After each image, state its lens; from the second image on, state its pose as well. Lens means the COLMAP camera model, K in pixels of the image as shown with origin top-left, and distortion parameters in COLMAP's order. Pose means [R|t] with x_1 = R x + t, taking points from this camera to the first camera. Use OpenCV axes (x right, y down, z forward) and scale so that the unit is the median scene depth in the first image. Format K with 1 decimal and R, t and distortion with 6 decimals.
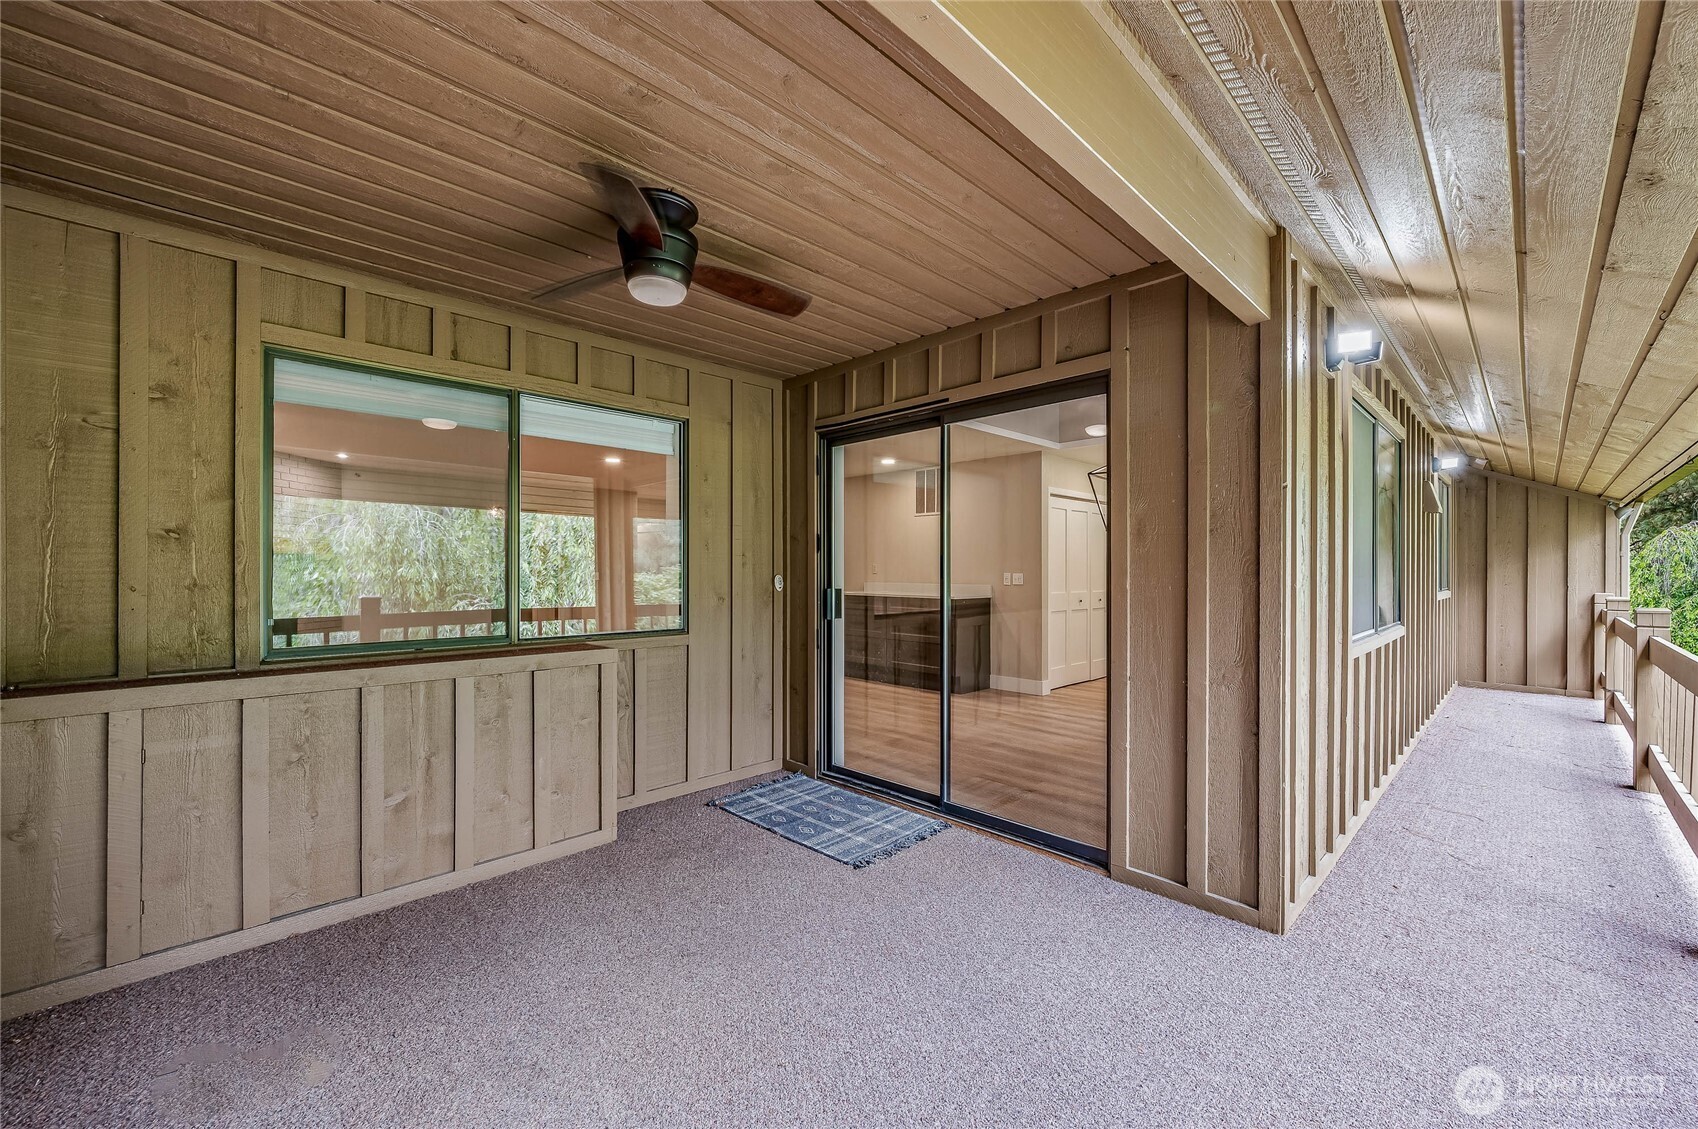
lens RADIAL K [[683.8, 0, 852.6], [0, 683.8, 565.5], [0, 0, 1]] dist [0.000787, 0.000383]
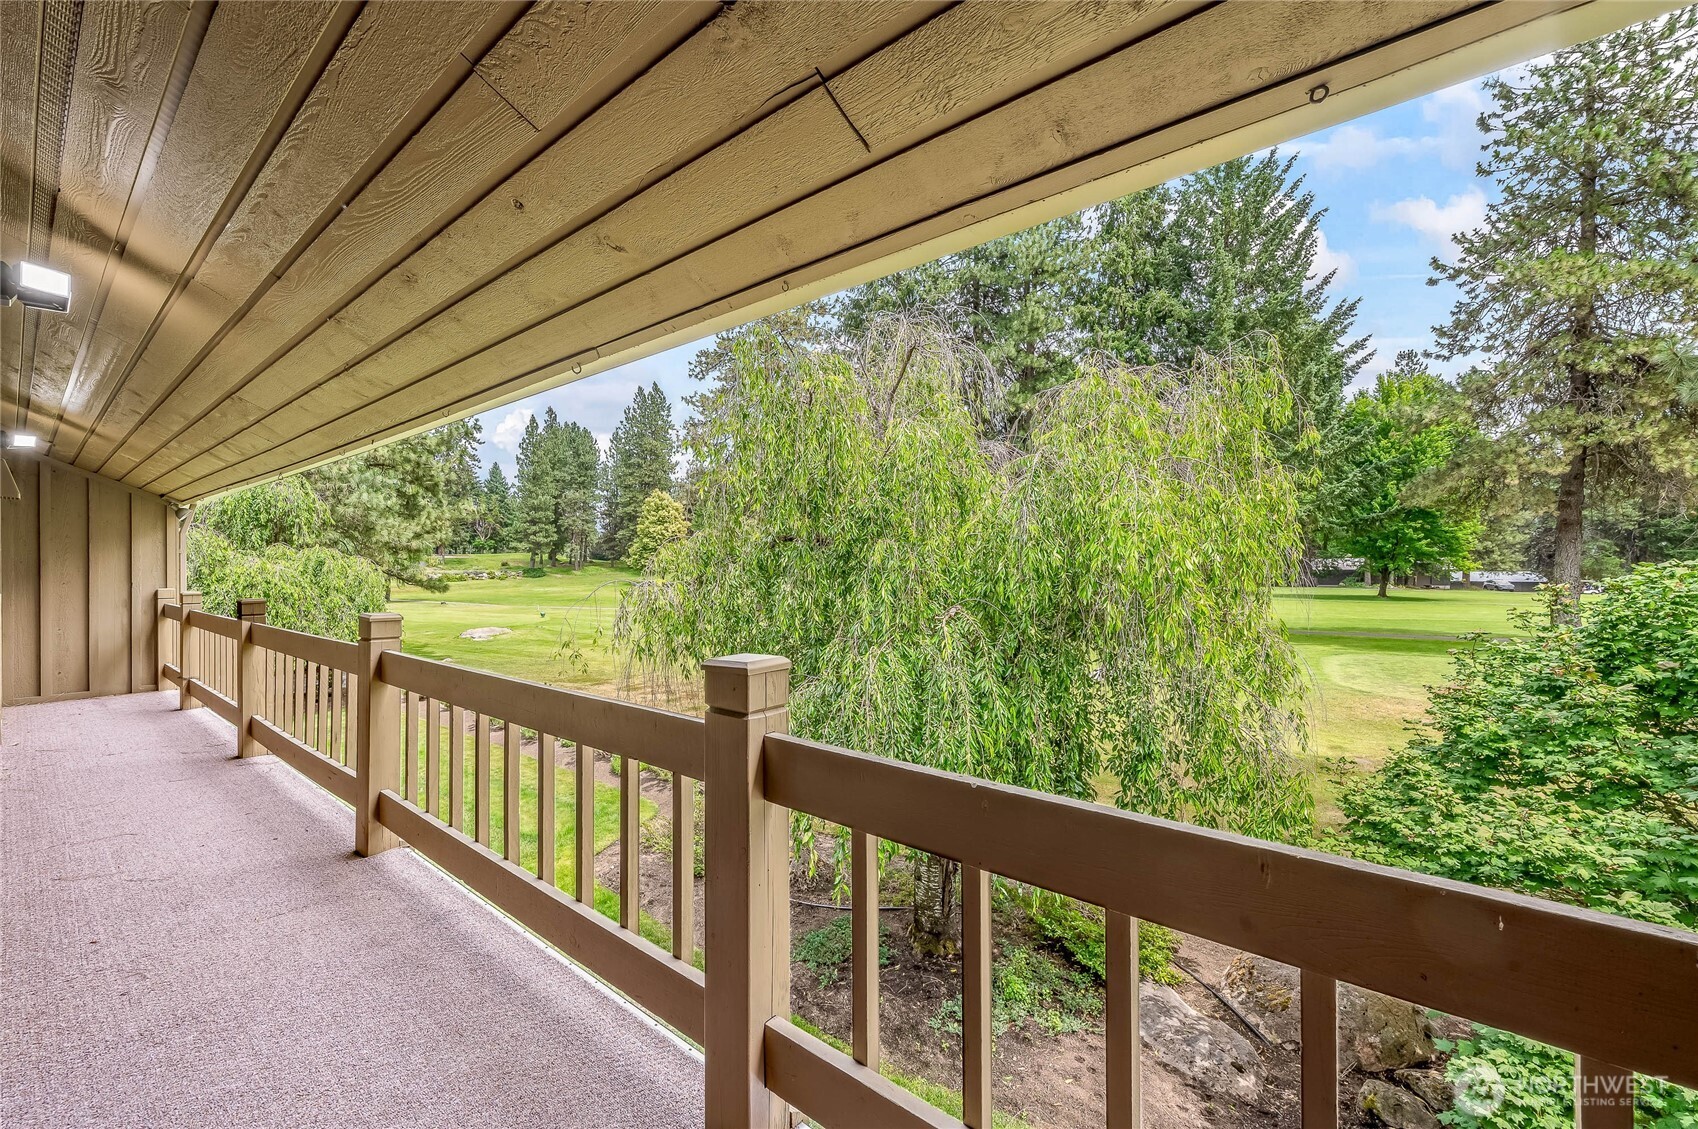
lens RADIAL K [[683.8, 0, 851.5], [0, 683.8, 561.7], [0, 0, 1]] dist [0.000787, 0.000383]
pose [[-0.115337, -0.000768, 0.993326, -0.070903], [0.001321, 0.999999, 0.000926, -0.000650], [-0.993326, 0.001419, -0.115336, 0.073636]]
